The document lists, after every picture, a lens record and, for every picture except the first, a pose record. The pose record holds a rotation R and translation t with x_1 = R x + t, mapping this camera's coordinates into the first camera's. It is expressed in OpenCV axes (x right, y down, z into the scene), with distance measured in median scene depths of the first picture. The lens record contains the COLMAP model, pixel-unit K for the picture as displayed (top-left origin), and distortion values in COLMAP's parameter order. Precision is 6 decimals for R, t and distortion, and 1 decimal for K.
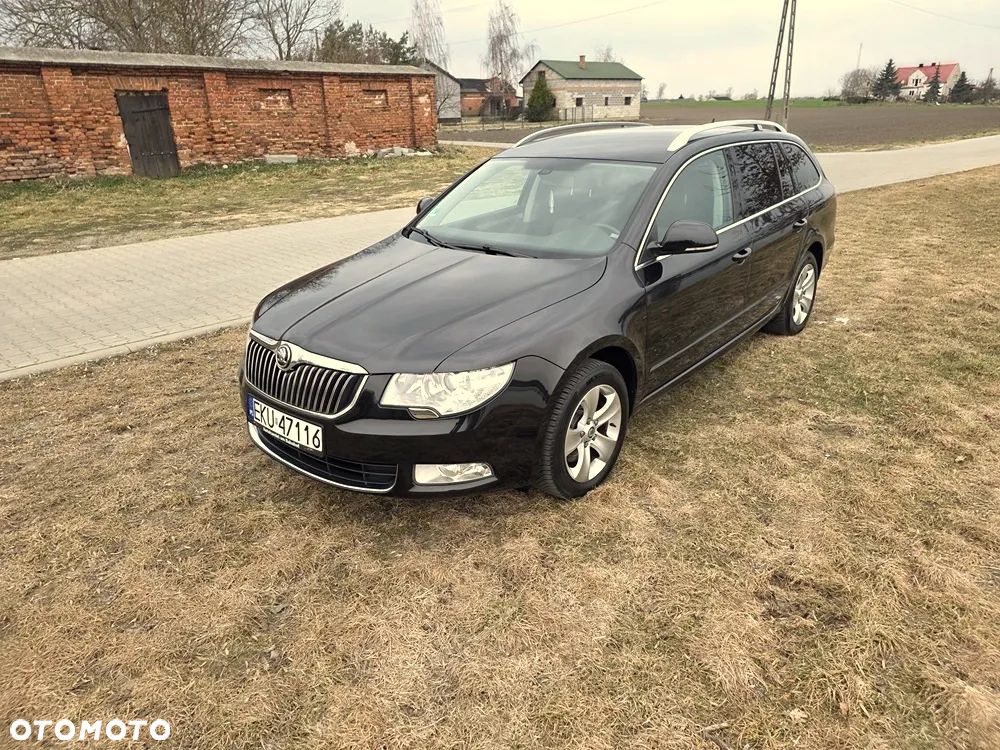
lens RADIAL K [[658.2, 0, 496.1], [0, 658.2, 374.0], [0, 0, 1]] dist [0.058614, -0.039972]
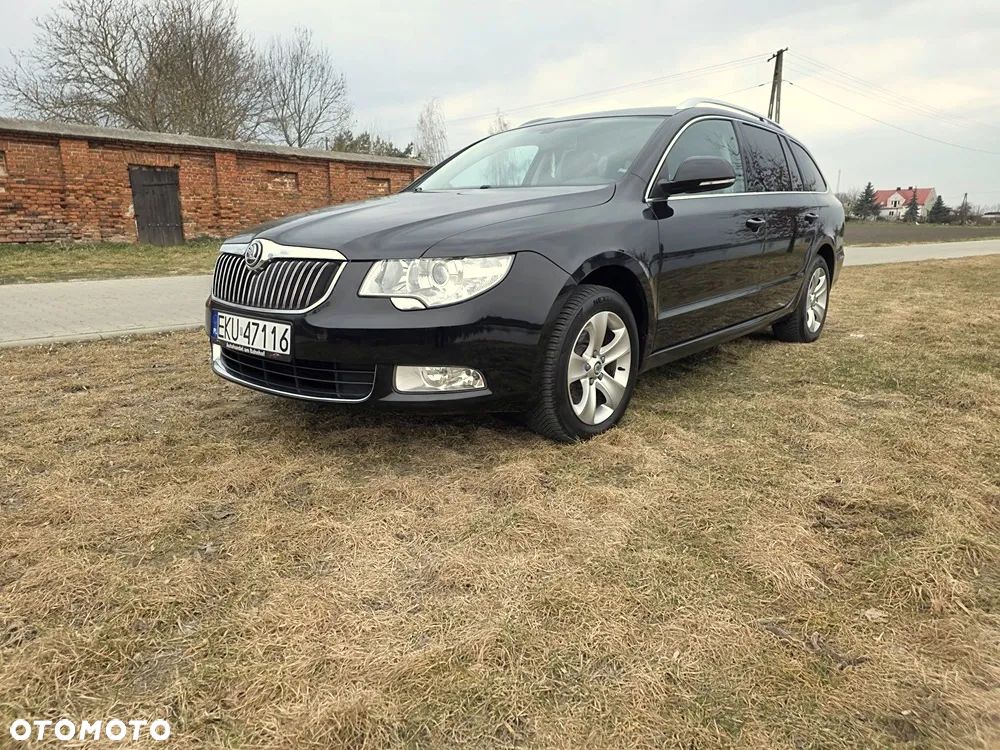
lens RADIAL K [[658.2, 0, 484.5], [0, 658.2, 380.2], [0, 0, 1]] dist [0.058614, -0.039972]
pose [[0.999694, 0.023396, -0.007980, 0.000260], [-0.024316, 0.988803, -0.147230, 0.211246], [0.004446, 0.147379, 0.989070, 0.112819]]
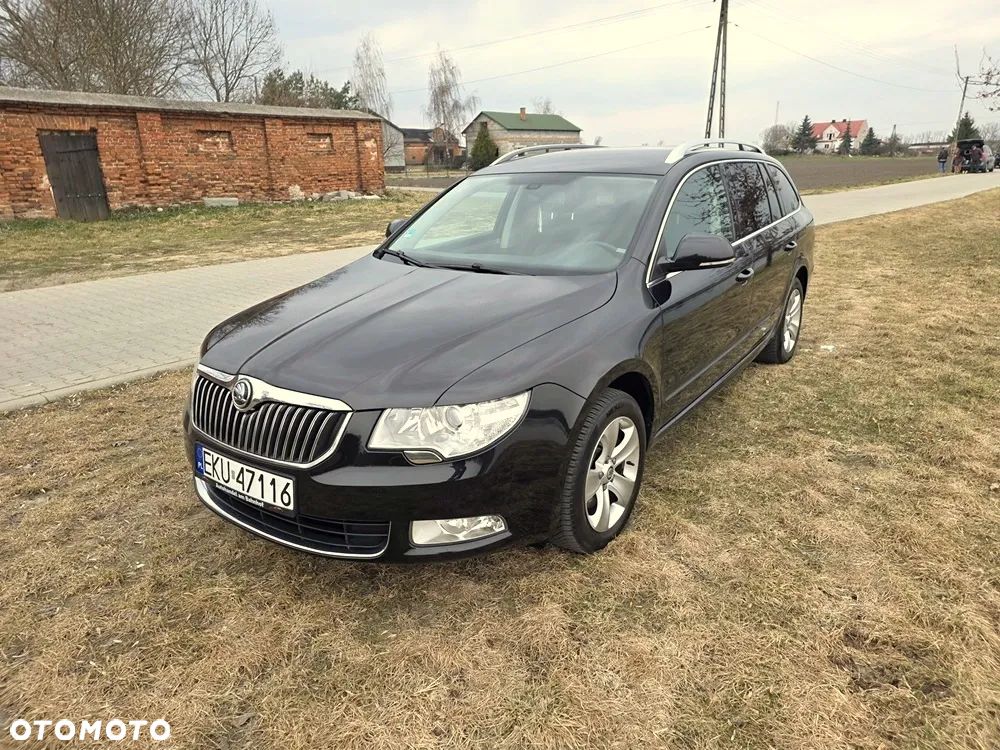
lens RADIAL K [[658.2, 0, 504.2], [0, 658.2, 382.1], [0, 0, 1]] dist [0.058614, -0.039972]
pose [[0.995504, -0.027406, 0.090671, -0.060163], [0.032529, 0.997928, -0.055516, 0.011995], [-0.088962, 0.058216, 0.994332, 0.129519]]
